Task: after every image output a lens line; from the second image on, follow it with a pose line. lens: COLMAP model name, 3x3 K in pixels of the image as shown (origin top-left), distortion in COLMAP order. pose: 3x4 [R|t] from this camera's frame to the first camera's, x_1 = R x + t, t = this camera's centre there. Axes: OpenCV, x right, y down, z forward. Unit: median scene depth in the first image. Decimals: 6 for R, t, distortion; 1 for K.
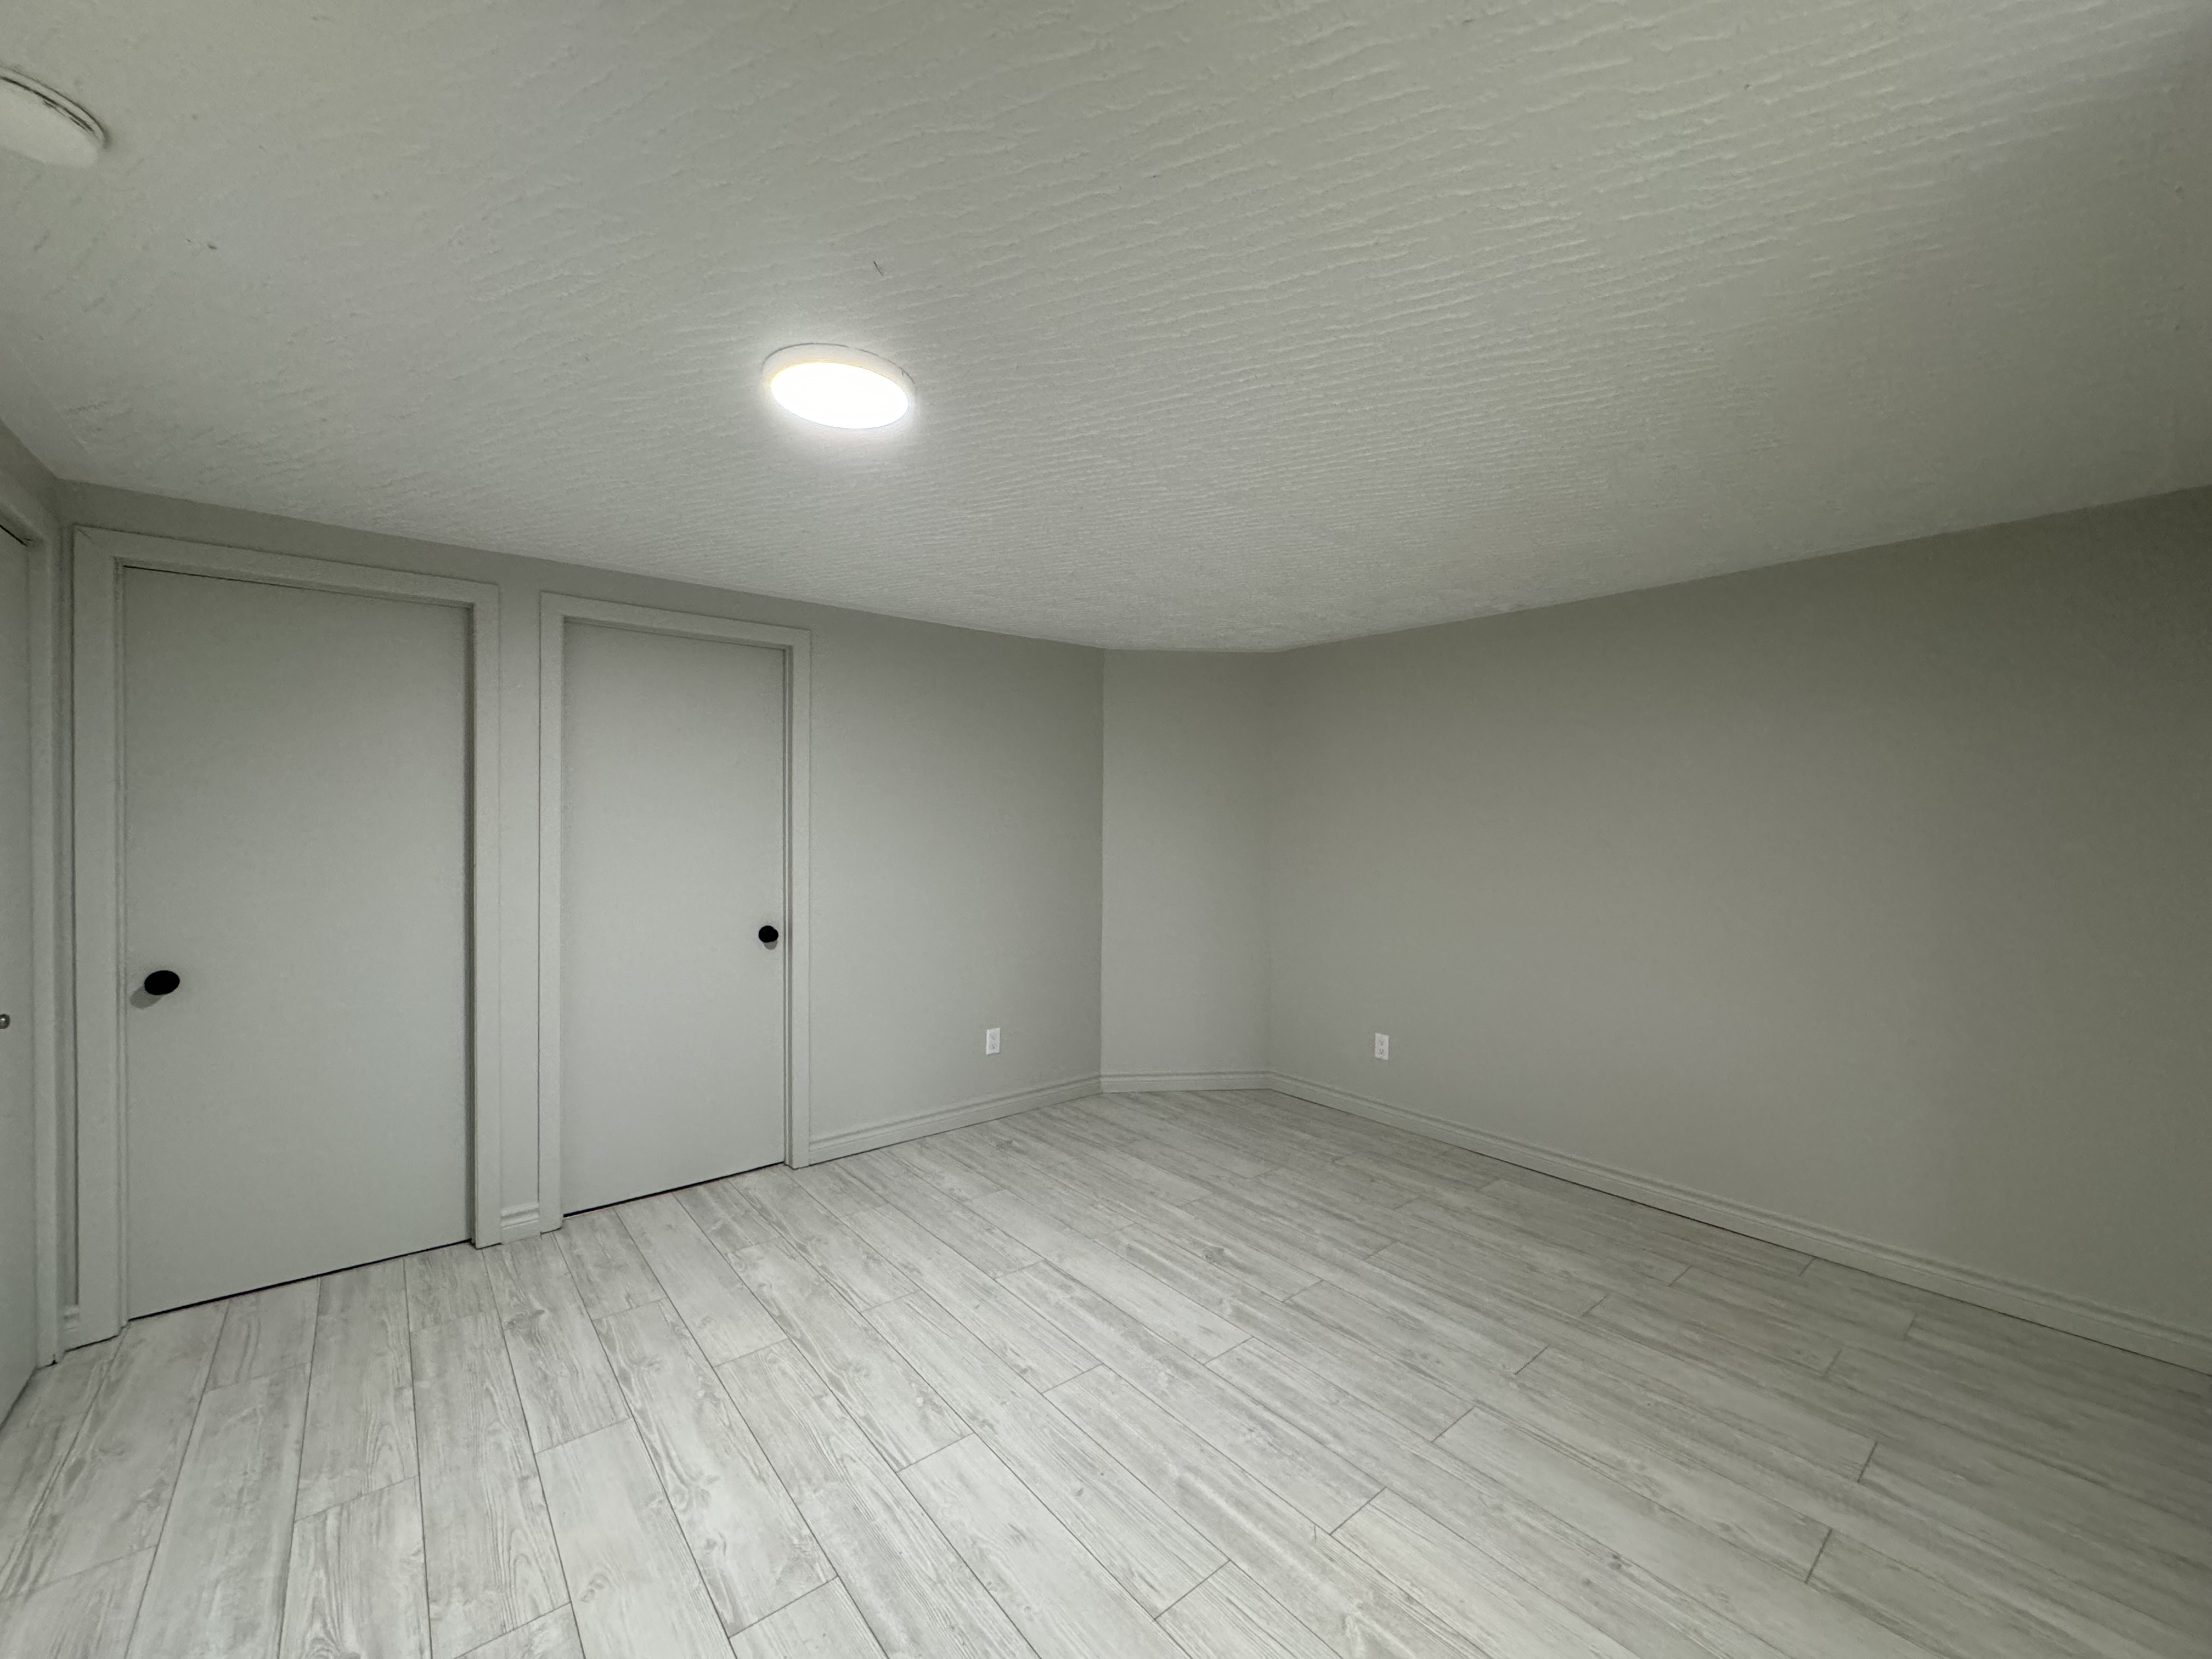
lens RADIAL K [[878.9, 0, 1096.8], [0, 878.9, 831.3], [0, 0, 1]] dist [-0.005208, 0.000971]
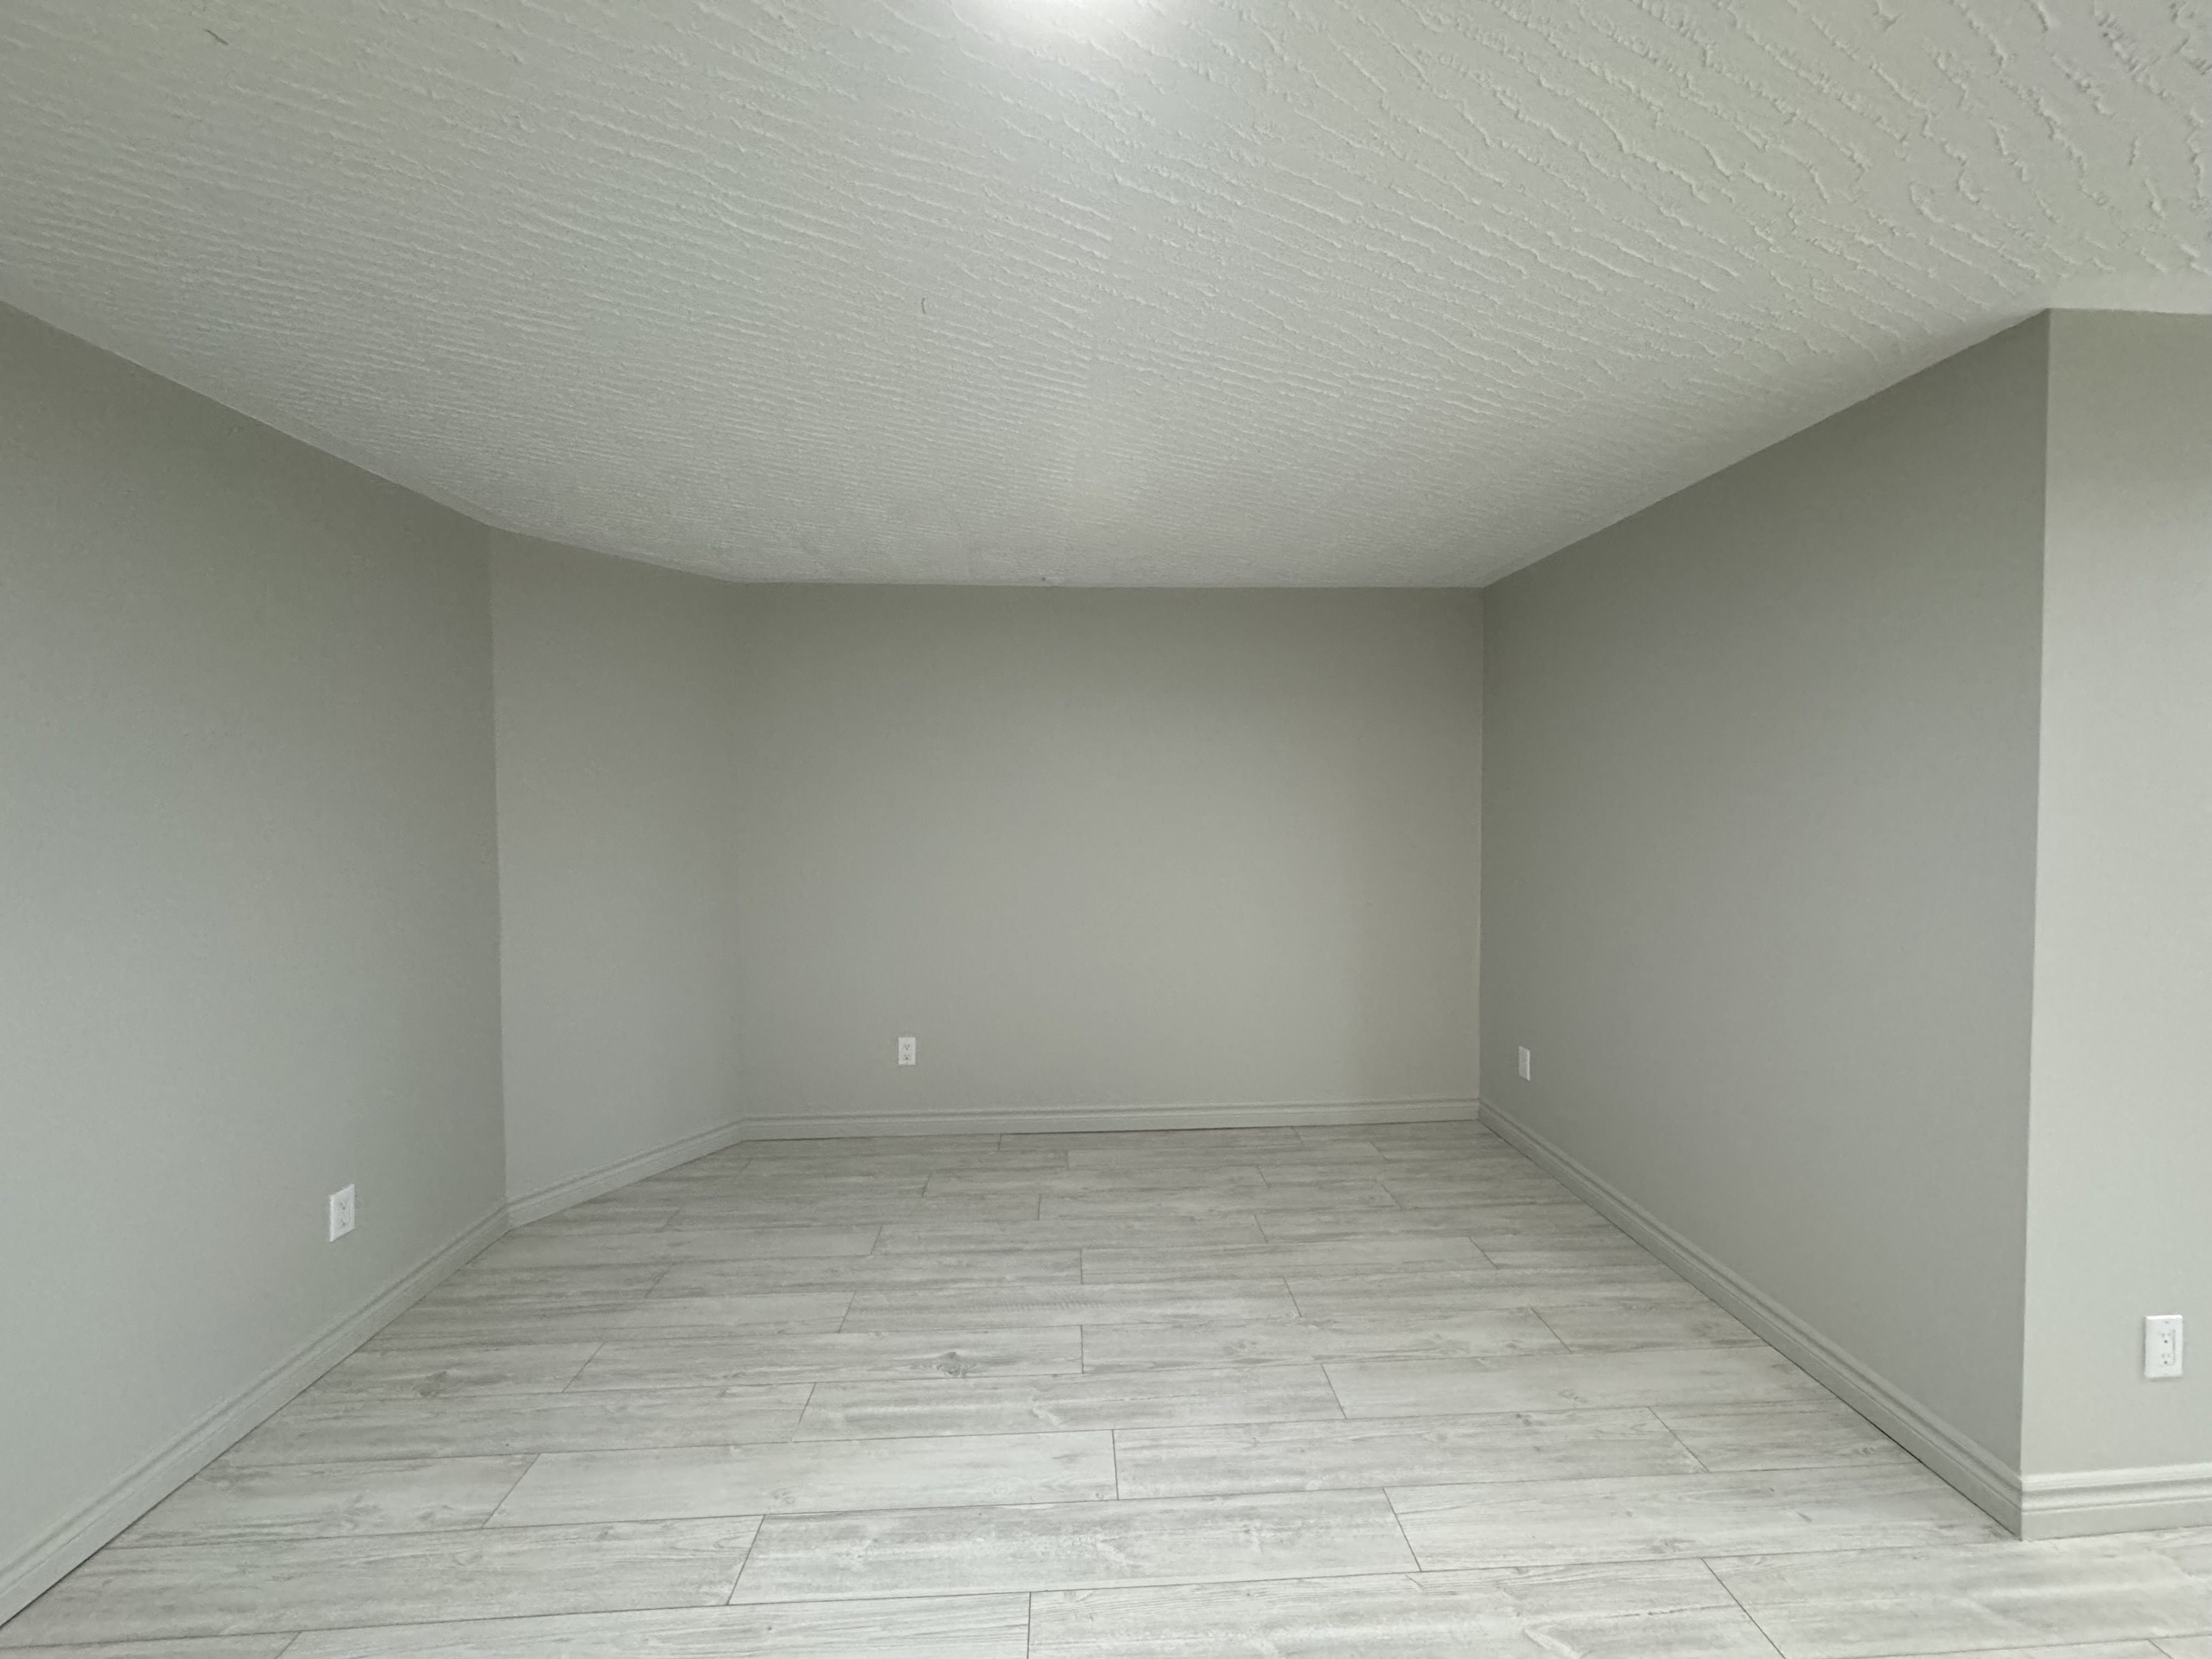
lens RADIAL K [[878.9, 0, 1089.3], [0, 878.9, 868.3], [0, 0, 1]] dist [-0.005208, 0.000971]
pose [[0.592472, -0.074640, 0.802126, -0.388324], [0.021689, 0.996816, 0.076736, -0.009899], [-0.805299, -0.028066, 0.592204, 0.467083]]
